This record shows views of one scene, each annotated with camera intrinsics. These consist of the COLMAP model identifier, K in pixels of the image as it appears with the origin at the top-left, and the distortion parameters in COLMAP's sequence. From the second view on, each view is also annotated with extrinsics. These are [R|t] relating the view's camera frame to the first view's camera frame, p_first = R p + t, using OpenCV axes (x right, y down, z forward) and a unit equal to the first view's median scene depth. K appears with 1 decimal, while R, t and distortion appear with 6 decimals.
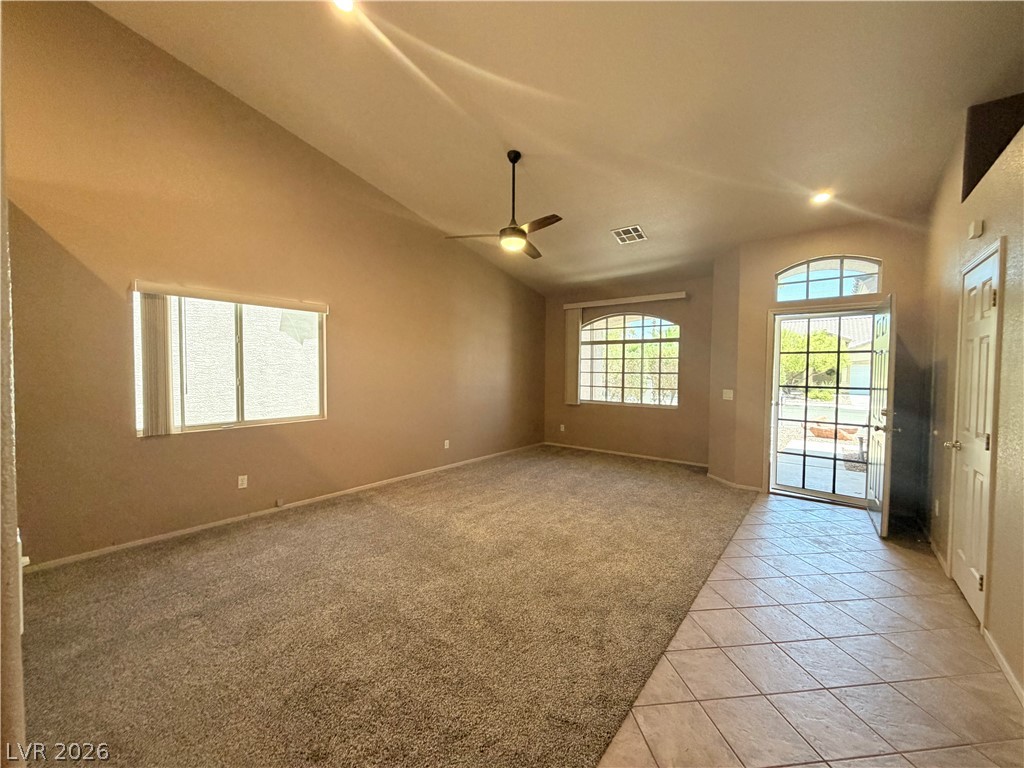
lens RADIAL K [[407.5, 0, 510.7], [0, 407.5, 384.4], [0, 0, 1]] dist [-0.000818, 0.000278]
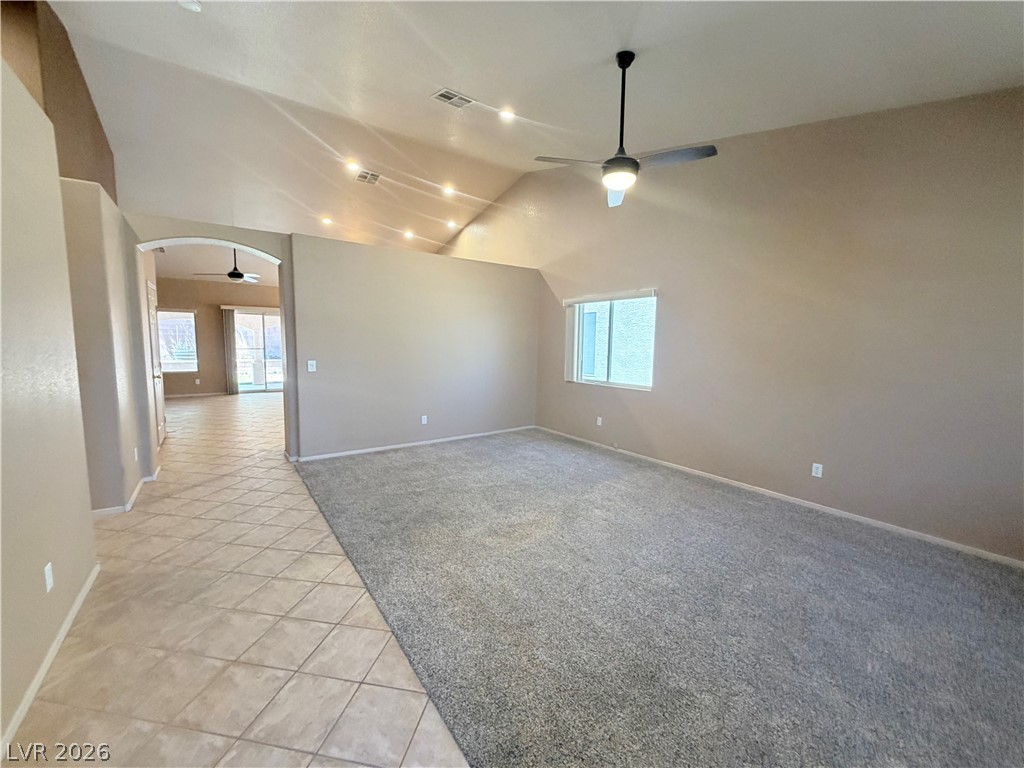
lens RADIAL K [[407.5, 0, 510.7], [0, 407.5, 384.4], [0, 0, 1]] dist [-0.000818, 0.000278]
pose [[-0.276739, 0.093101, -0.956424, 0.850131], [-0.049046, 0.992630, 0.110817, -0.045500], [0.959693, 0.077576, -0.270133, 1.071660]]
